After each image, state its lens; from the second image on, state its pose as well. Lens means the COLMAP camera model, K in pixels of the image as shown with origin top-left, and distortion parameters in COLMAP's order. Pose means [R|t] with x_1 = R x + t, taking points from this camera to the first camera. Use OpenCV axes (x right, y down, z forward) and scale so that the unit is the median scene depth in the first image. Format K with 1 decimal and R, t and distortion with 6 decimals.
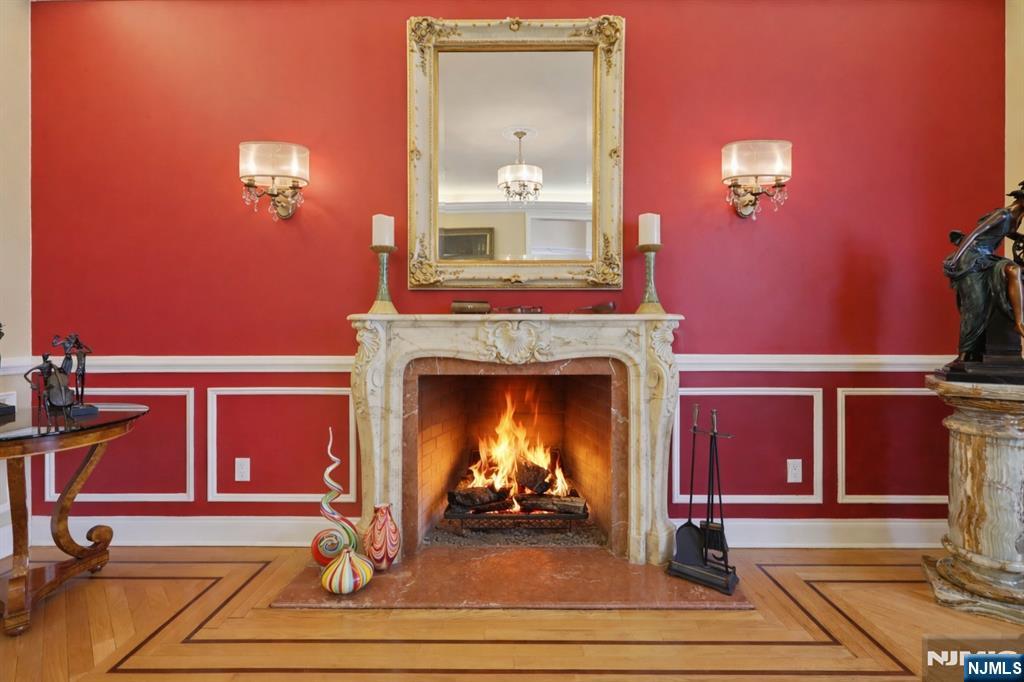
lens RADIAL K [[461.4, 0, 507.0], [0, 461.4, 333.1], [0, 0, 1]] dist [-0.001558, 0.000022]
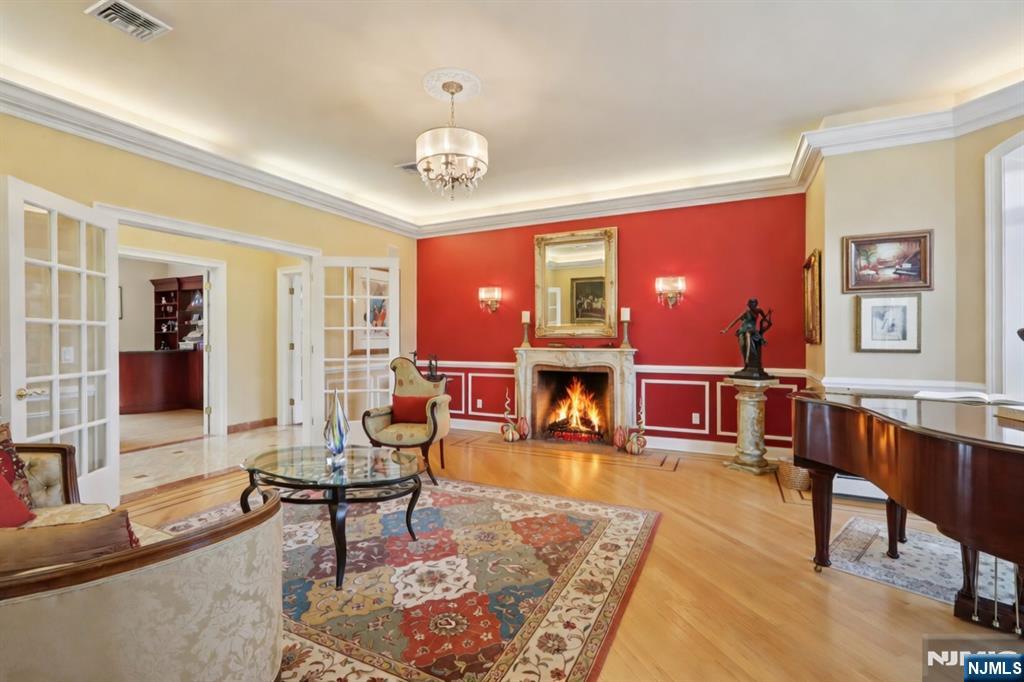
lens RADIAL K [[461.4, 0, 511.2], [0, 461.4, 341.6], [0, 0, 1]] dist [-0.001558, 0.000022]
pose [[0.907017, 0.002345, -0.421088, 0.785029], [-0.002749, 0.999996, -0.000354, -0.074624], [0.421086, 0.001479, 0.907020, -1.472066]]
